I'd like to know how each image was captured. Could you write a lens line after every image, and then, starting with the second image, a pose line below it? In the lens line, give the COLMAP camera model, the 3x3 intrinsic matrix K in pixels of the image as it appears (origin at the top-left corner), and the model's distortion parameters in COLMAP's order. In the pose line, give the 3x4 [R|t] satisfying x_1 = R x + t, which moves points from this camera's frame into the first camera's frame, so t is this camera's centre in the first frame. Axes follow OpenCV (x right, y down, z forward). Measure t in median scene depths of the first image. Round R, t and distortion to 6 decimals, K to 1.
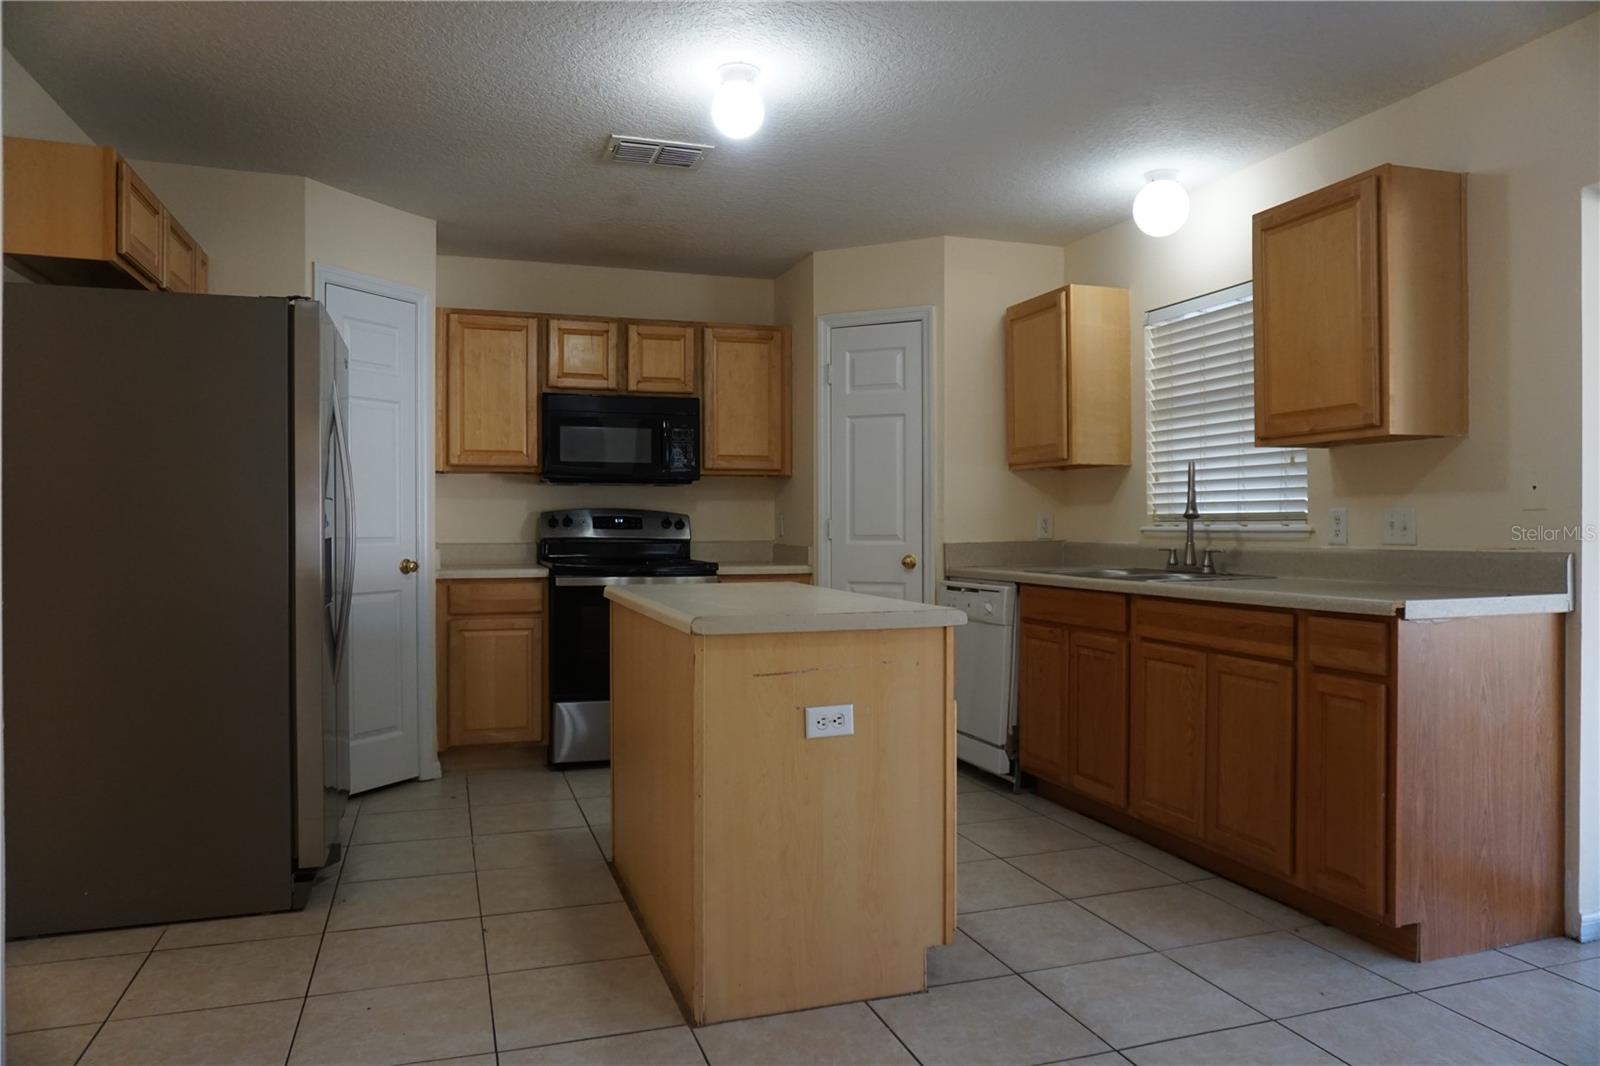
lens RADIAL K [[1066.4, 0, 803.3], [0, 1066.4, 525.2], [0, 0, 1]] dist [-0.030712, 0.010514]
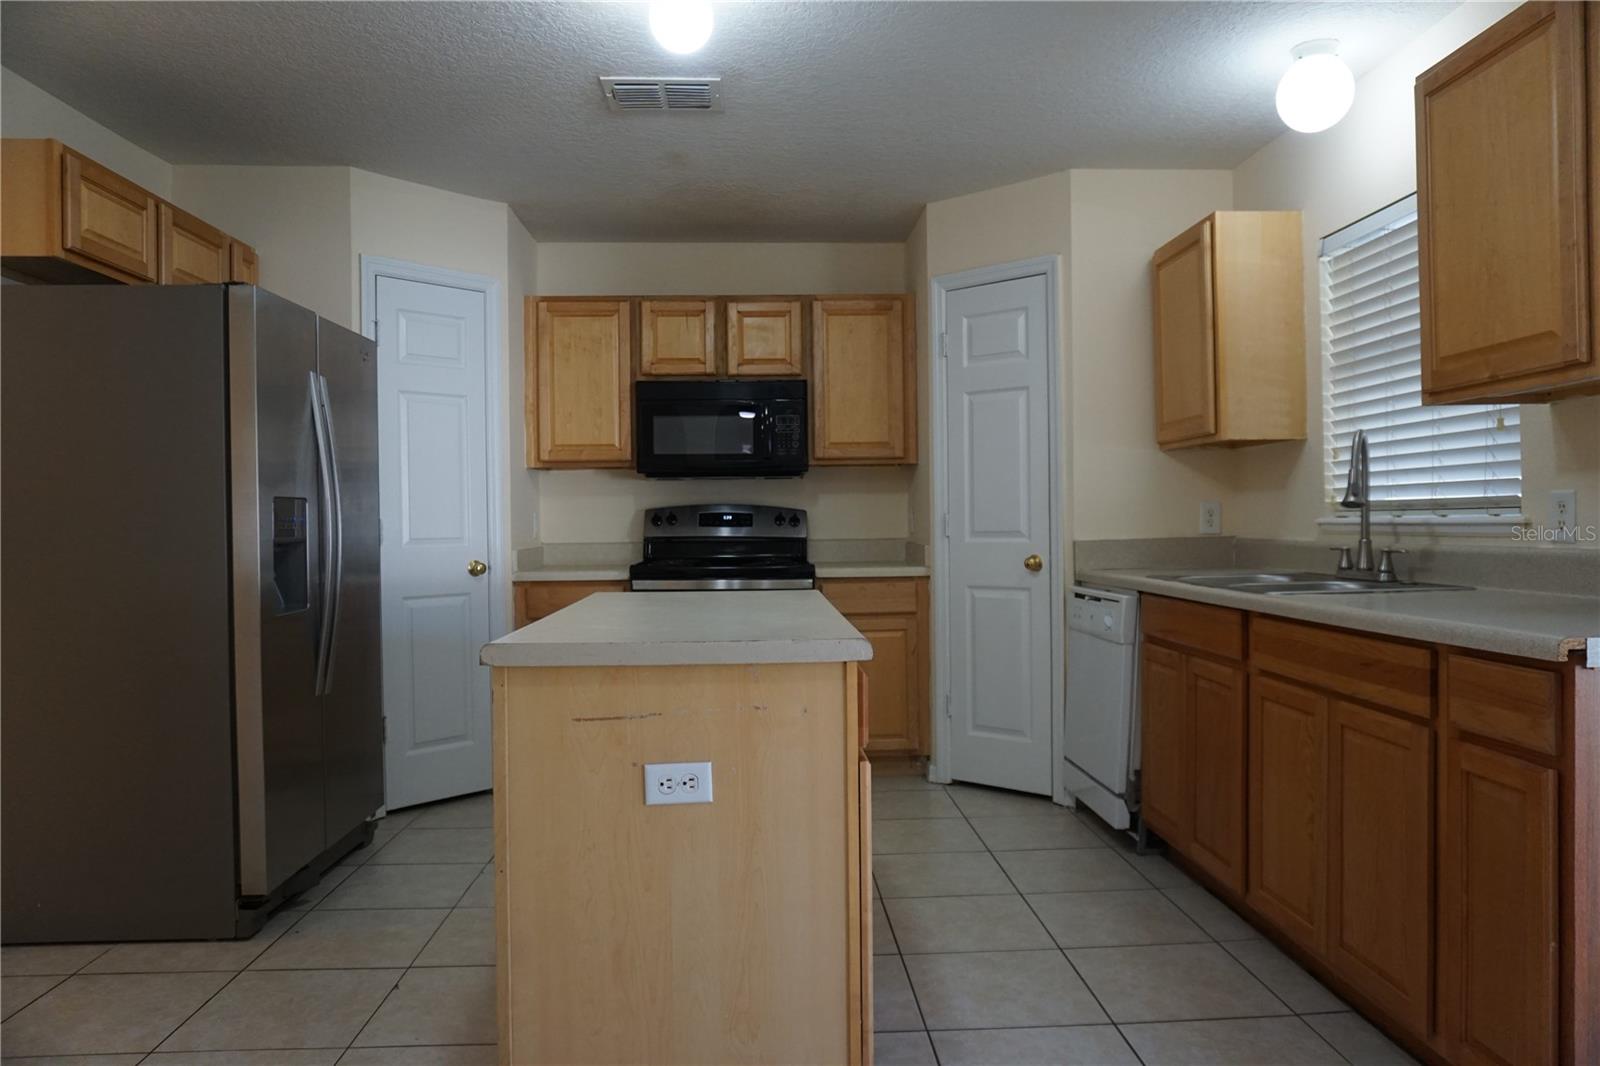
lens RADIAL K [[1066.4, 0, 794.7], [0, 1066.4, 529.3], [0, 0, 1]] dist [-0.030712, 0.010514]
pose [[0.961491, -0.007300, -0.274741, 0.166833], [0.009675, 0.999927, 0.007289, -0.000177], [0.274667, -0.009667, 0.961491, 0.160801]]
